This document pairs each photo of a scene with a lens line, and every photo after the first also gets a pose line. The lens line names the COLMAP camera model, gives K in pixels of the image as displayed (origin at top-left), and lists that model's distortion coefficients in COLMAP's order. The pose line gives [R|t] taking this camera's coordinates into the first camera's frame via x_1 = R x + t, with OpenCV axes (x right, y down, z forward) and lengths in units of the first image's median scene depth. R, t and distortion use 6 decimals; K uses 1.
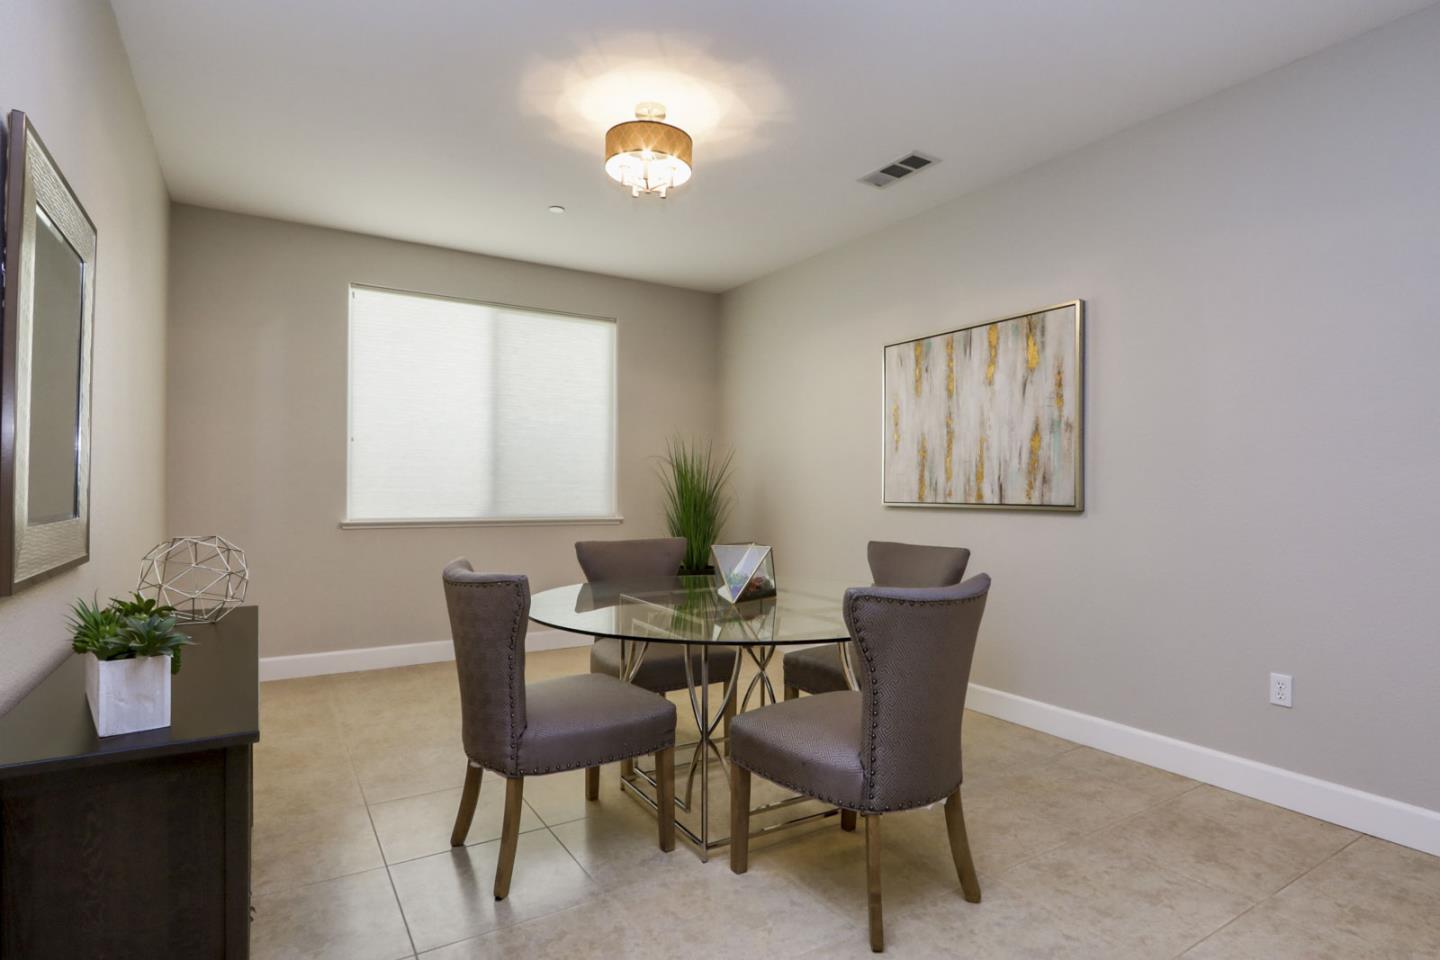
lens RADIAL K [[716.9, 0, 727.8], [0, 716.9, 486.5], [0, 0, 1]] dist [-0.001542, 0.000283]
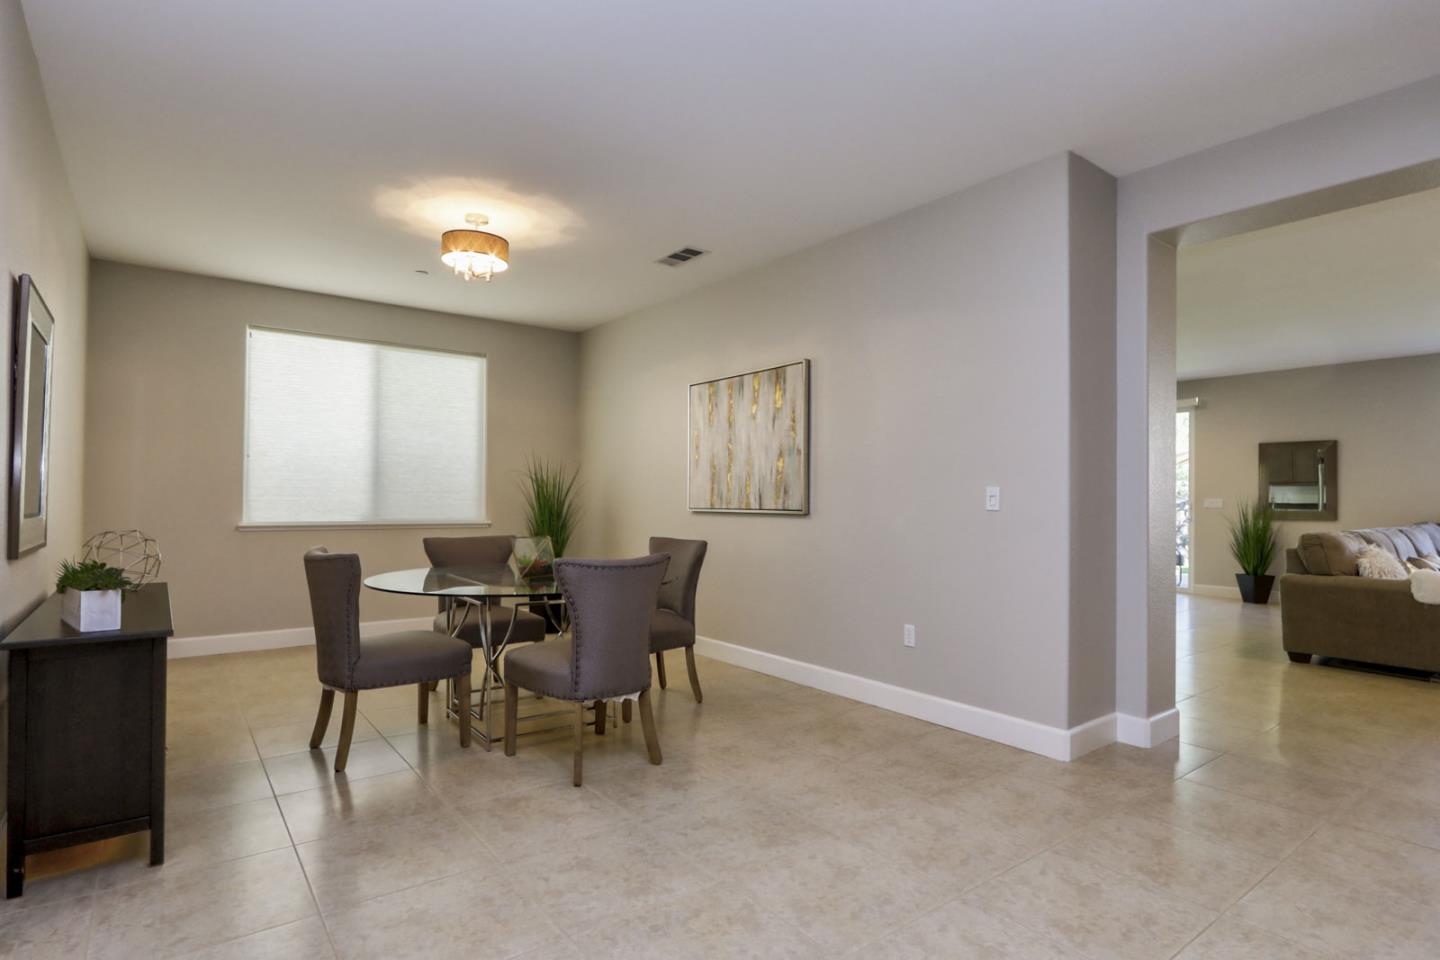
lens RADIAL K [[726.3, 0, 721.5], [0, 726.3, 486.7], [0, 0, 1]] dist [0.002354, 0.000203]
pose [[0.996788, 0.002038, 0.080053, 0.217247], [-0.001016, 0.999918, -0.012798, 0.000270], [-0.080073, 0.012676, 0.996708, -0.355593]]
